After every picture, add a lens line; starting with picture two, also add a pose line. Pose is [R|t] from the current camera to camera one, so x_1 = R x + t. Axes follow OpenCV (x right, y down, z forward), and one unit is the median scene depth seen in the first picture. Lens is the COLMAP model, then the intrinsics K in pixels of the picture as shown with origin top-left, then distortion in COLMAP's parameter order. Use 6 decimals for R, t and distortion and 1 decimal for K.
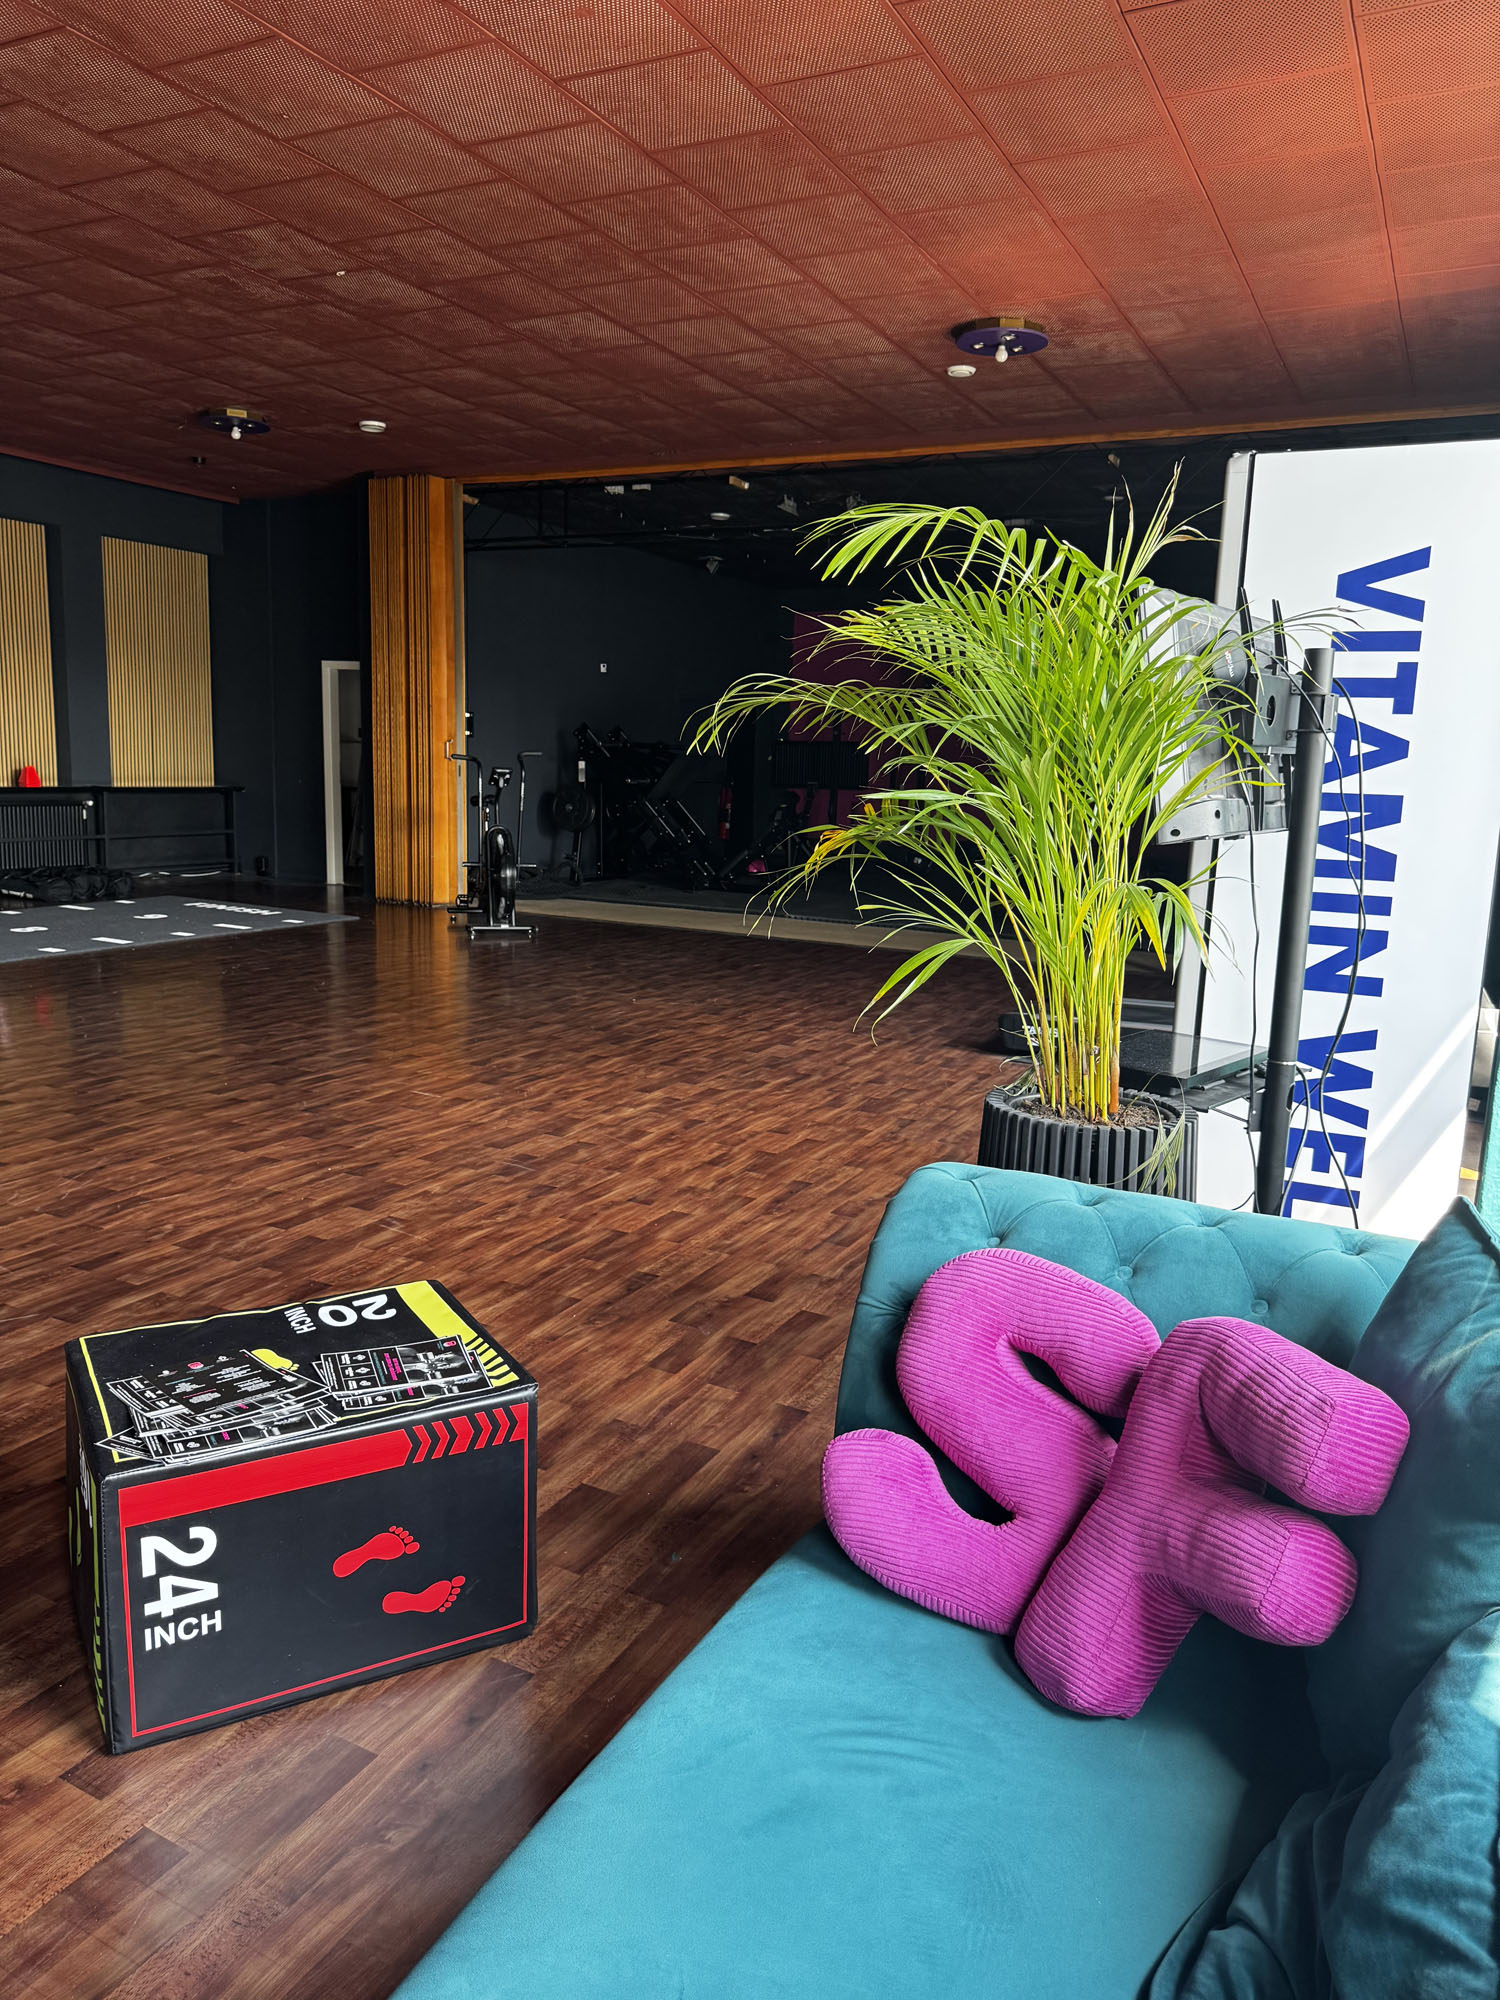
lens RADIAL K [[1406.7, 0, 751.8], [0, 1406.7, 1001.3], [0, 0, 1]] dist [0.005033, -0.017278]
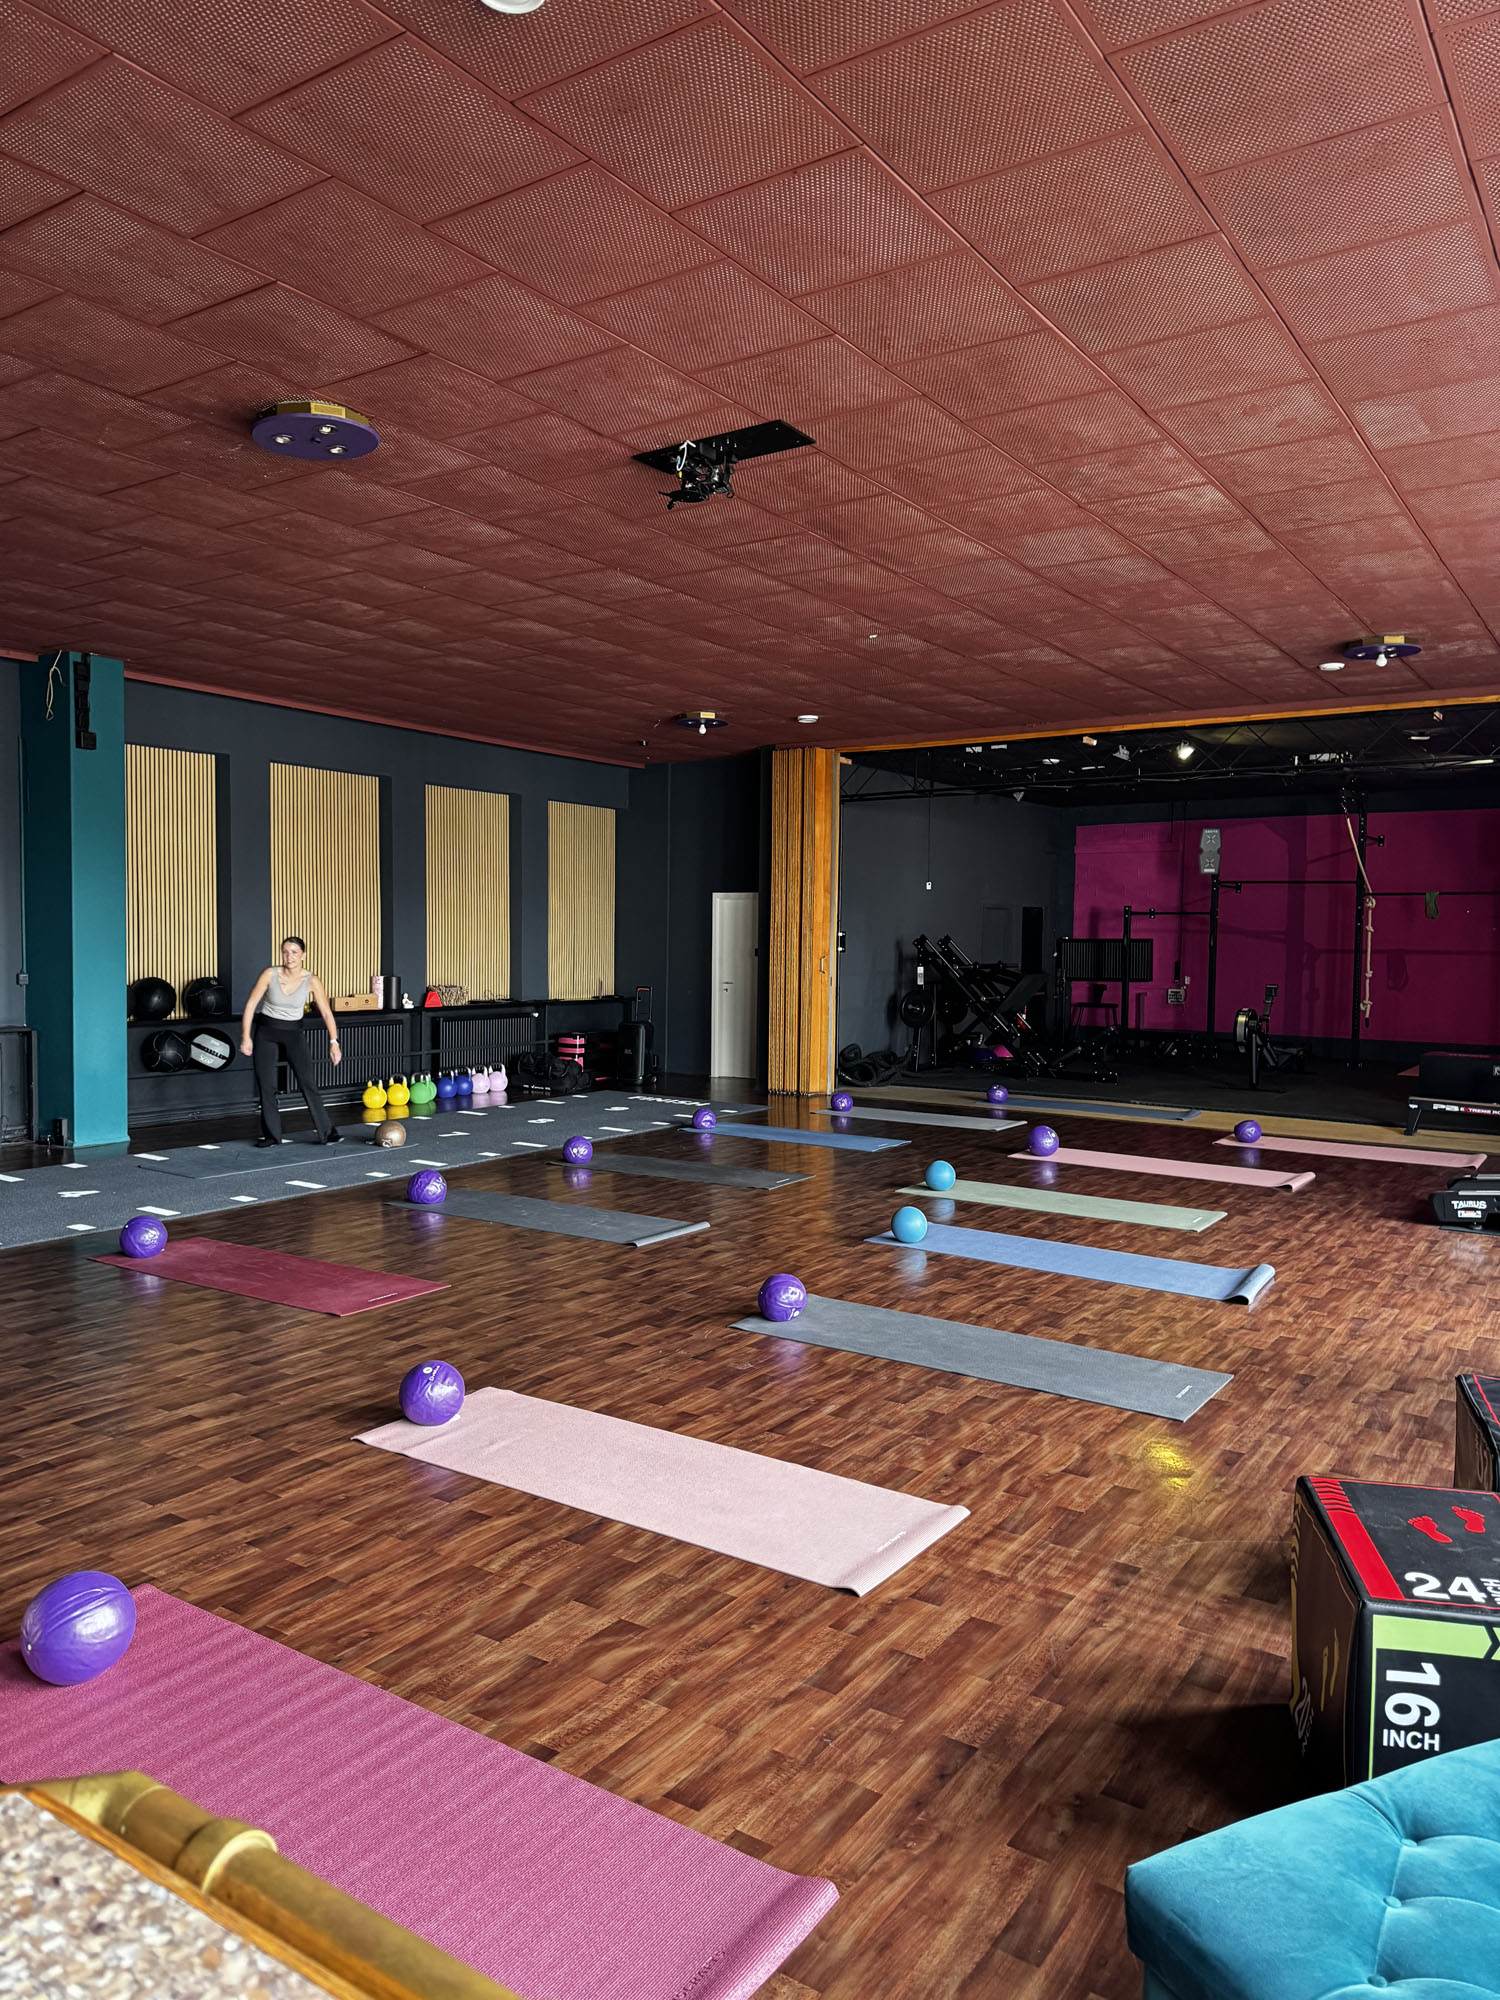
lens RADIAL K [[1406.7, 0, 662.0], [0, 1406.7, 984.3], [0, 0, 1]] dist [0.005033, -0.017278]
pose [[0.987075, -0.016318, -0.159428, -0.260400], [-0.005681, 0.990614, -0.136570, 0.001065], [0.160160, 0.135711, 0.977717, -0.289483]]
